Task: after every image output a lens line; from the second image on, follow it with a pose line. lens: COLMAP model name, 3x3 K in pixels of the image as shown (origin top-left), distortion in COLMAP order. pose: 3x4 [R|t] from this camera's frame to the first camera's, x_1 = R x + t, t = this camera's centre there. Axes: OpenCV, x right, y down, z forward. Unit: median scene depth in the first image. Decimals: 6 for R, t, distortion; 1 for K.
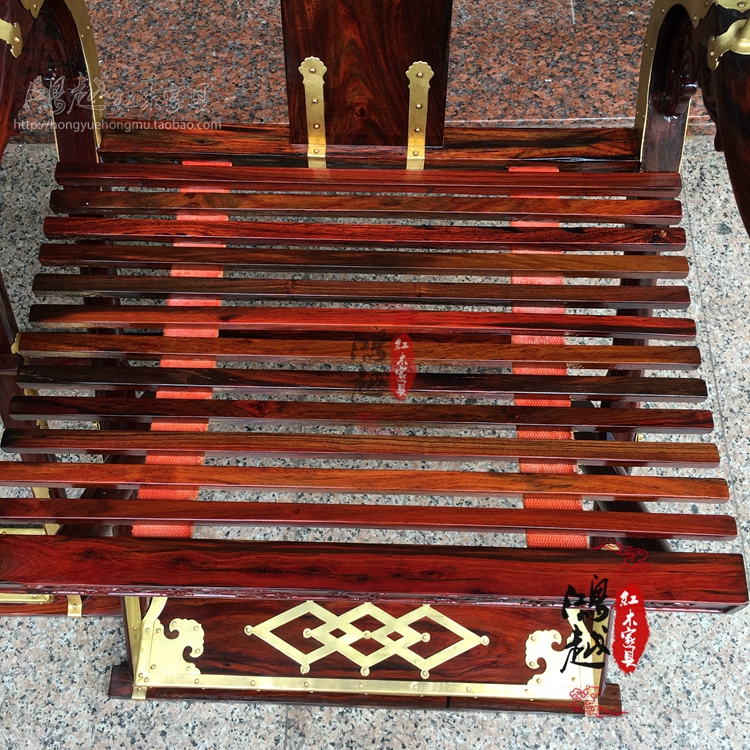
lens RADIAL K [[859.8, 0, 370.7], [0, 859.8, 374.2], [0, 0, 1]] dist [0.039787, 0.000000]
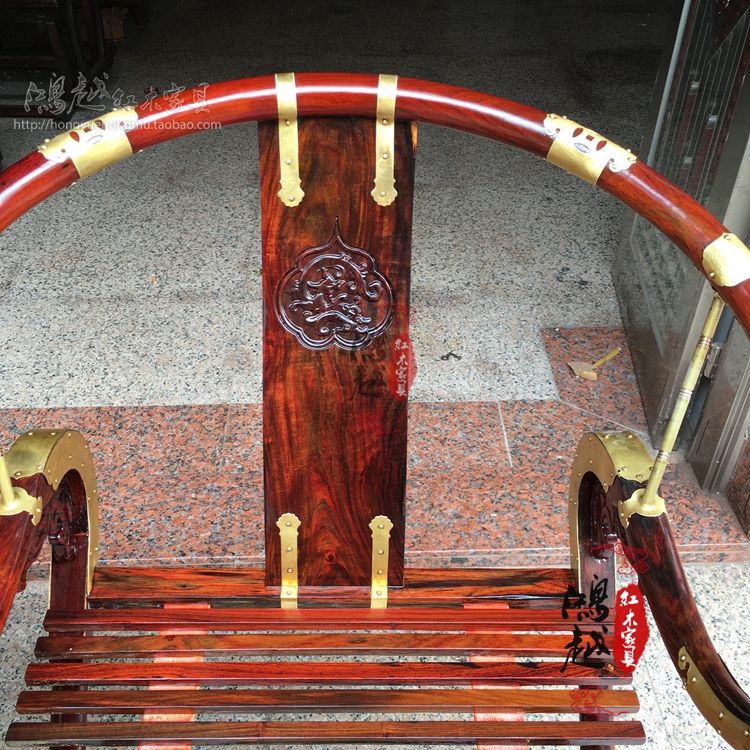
lens RADIAL K [[859.8, 0, 376.7], [0, 859.8, 360.4], [0, 0, 1]] dist [0.039787, 0.000000]
pose [[0.998470, 0.000495, 0.055300, -0.012284], [0.025239, 0.885669, -0.463632, -0.008345], [-0.049207, 0.464318, 0.884301, -0.116863]]
